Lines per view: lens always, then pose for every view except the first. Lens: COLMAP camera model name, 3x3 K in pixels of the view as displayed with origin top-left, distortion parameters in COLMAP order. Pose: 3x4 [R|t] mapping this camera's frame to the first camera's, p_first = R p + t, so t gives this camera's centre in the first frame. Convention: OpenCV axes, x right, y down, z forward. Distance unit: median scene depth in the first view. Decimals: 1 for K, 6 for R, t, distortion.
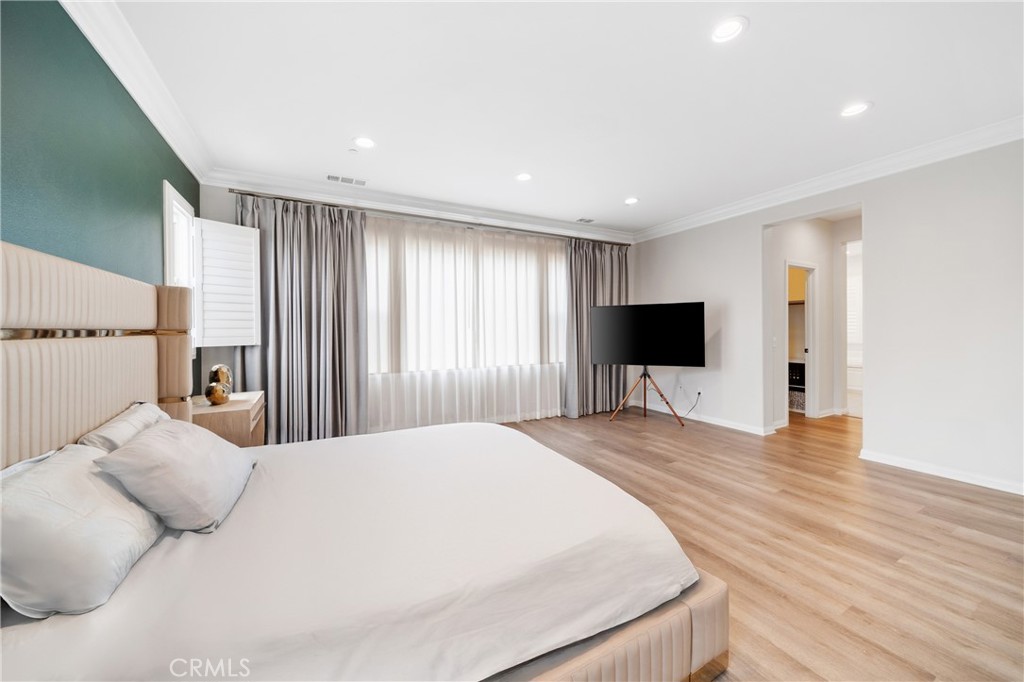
lens RADIAL K [[372.0, 0, 514.1], [0, 372.0, 331.6], [0, 0, 1]] dist [-0.001667, -0.001249]
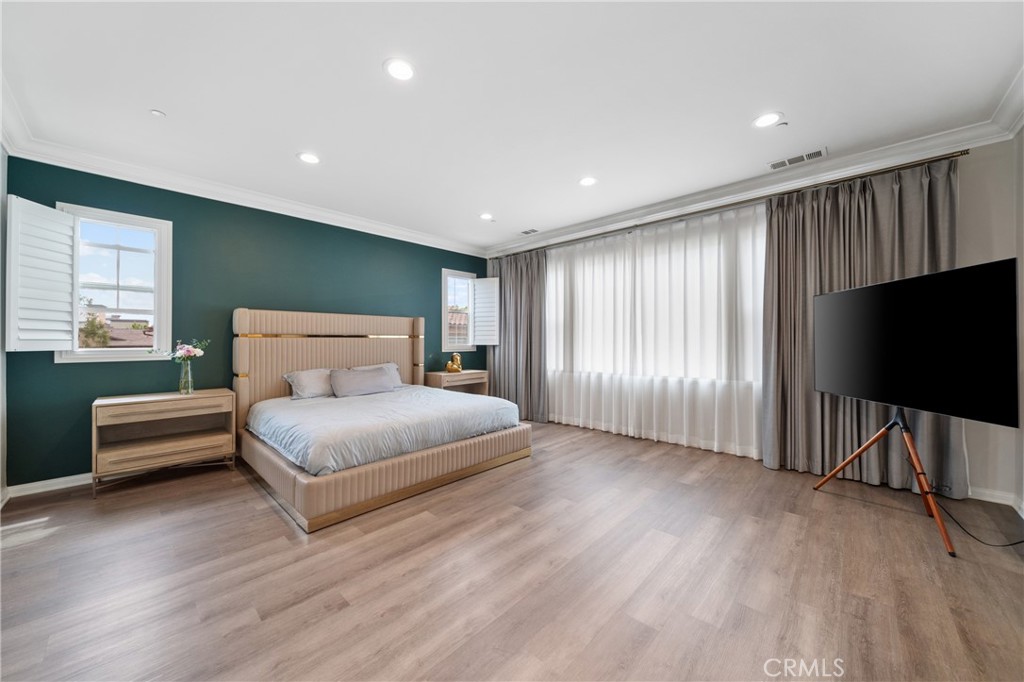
lens RADIAL K [[372.0, 0, 513.7], [0, 372.0, 340.8], [0, 0, 1]] dist [-0.001667, -0.001249]
pose [[0.314264, 0.005484, -0.949320, 0.770235], [-0.001859, 0.999985, 0.005162, 0.005152], [0.949334, 0.000143, 0.314269, 0.423078]]
